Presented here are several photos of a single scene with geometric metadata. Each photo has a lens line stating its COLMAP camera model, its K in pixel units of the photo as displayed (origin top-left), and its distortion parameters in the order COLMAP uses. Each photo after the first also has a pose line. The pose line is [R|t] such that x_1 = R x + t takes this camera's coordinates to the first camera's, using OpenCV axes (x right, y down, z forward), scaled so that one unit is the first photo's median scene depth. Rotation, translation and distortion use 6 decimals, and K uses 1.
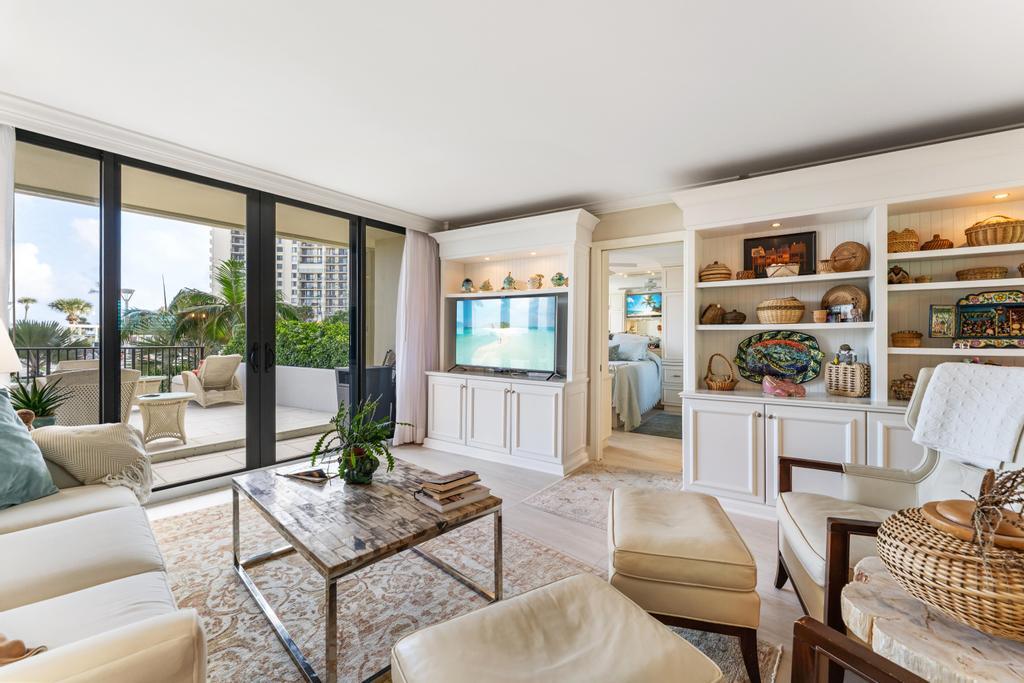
lens RADIAL K [[410.9, 0, 513.2], [0, 410.9, 342.0], [0, 0, 1]] dist [0.000690, -0.000883]
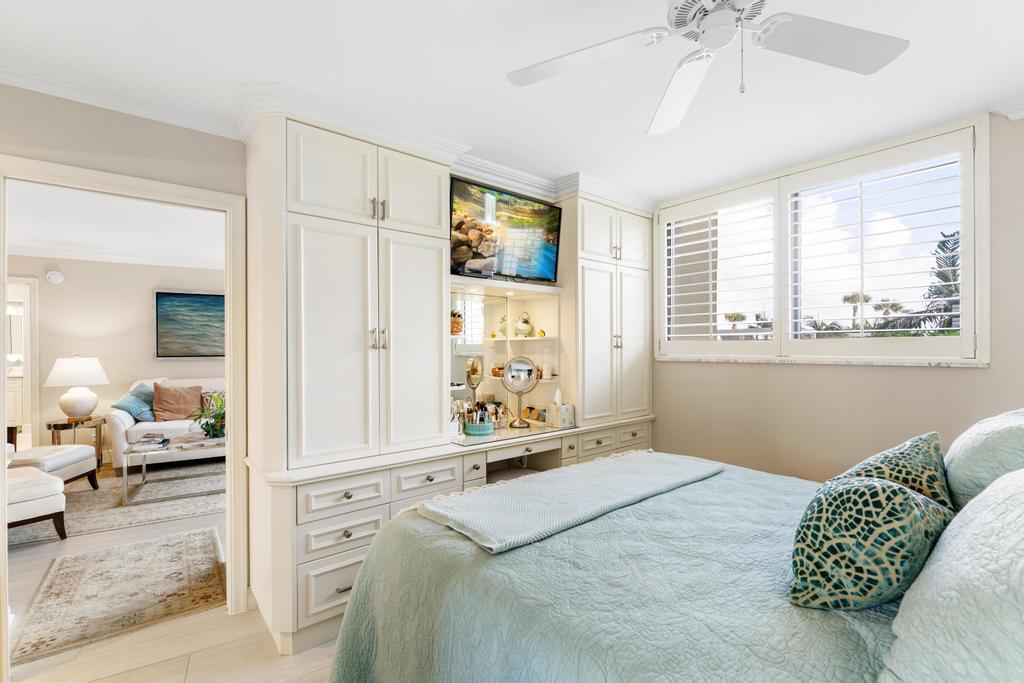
lens RADIAL K [[449.2, 0, 515.9], [0, 449.2, 346.5], [0, 0, 1]] dist [-0.001112, -0.000387]
pose [[-0.286031, -0.002822, -0.958216, 0.938352], [-0.003398, 0.999992, -0.001930, -0.072911], [0.958214, 0.002704, -0.286039, 2.161954]]
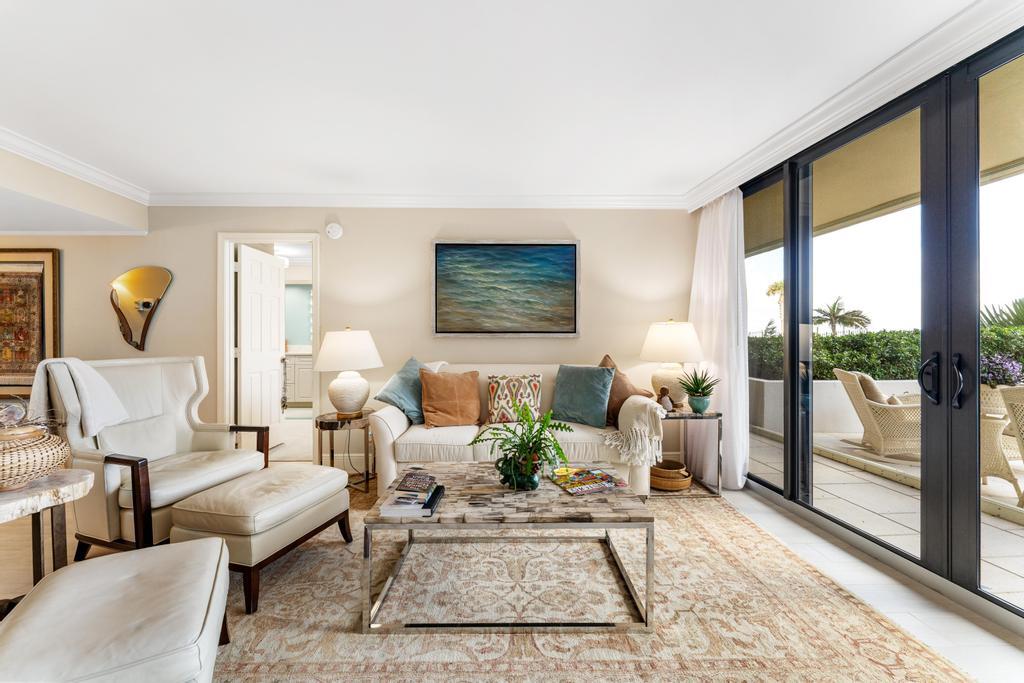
lens RADIAL K [[410.9, 0, 513.2], [0, 410.9, 342.0], [0, 0, 1]] dist [0.000690, -0.000883]
pose [[-0.722817, 0.001448, -0.691038, 0.231440], [-0.008761, 0.999898, 0.011260, -0.012526], [0.690984, 0.014193, -0.722731, 1.210923]]
